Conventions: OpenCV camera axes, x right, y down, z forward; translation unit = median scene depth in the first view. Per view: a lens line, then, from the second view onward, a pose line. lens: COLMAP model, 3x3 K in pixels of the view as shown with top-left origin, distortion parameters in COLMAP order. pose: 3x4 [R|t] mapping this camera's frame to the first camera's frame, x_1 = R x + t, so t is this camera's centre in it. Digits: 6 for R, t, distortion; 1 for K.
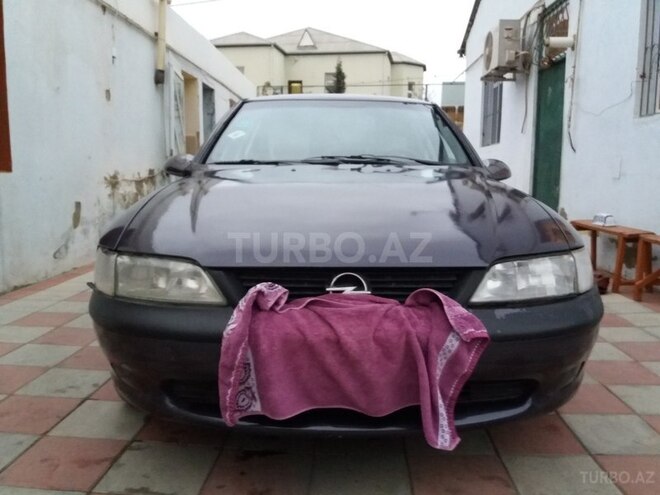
lens RADIAL K [[545.0, 0, 332.8], [0, 545.0, 242.9], [0, 0, 1]] dist [0.005036, -0.021459]
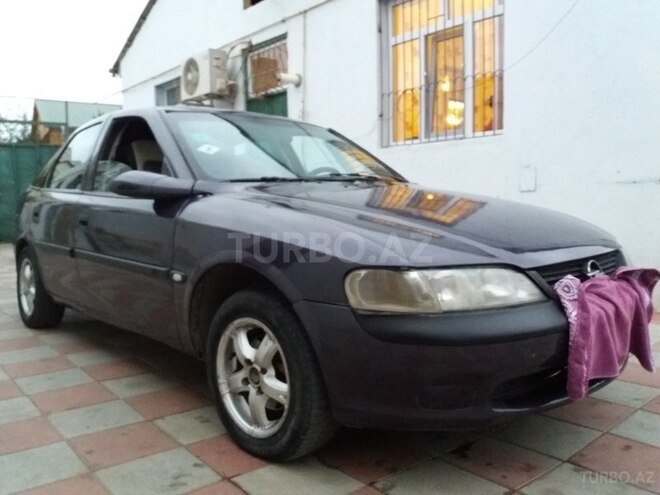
lens RADIAL K [[545.0, 0, 333.9], [0, 545.0, 249.9], [0, 0, 1]] dist [0.005036, -0.021459]
pose [[0.741431, -0.088105, 0.665220, -0.275052], [0.109526, 0.993938, 0.009568, -0.010228], [-0.662030, 0.065764, 0.746586, 0.096750]]
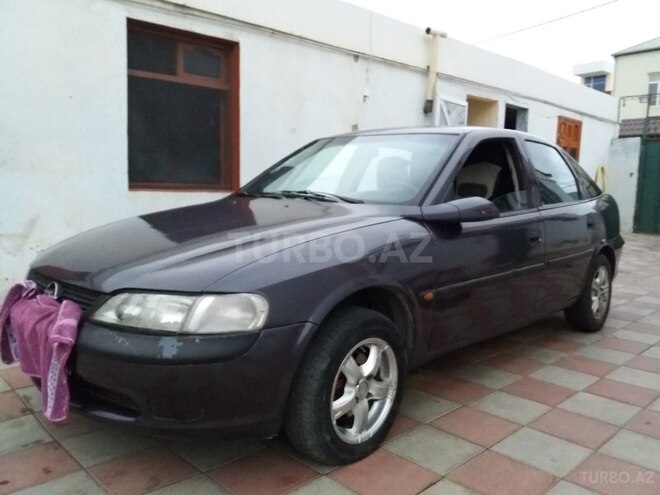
lens RADIAL K [[545.0, 0, 330.9], [0, 545.0, 246.7], [0, 0, 1]] dist [0.005036, -0.021459]
pose [[0.714404, 0.087521, -0.694239, 0.333133], [-0.101566, 0.994610, 0.020873, -0.030022], [0.692323, 0.055599, 0.719442, 0.102435]]
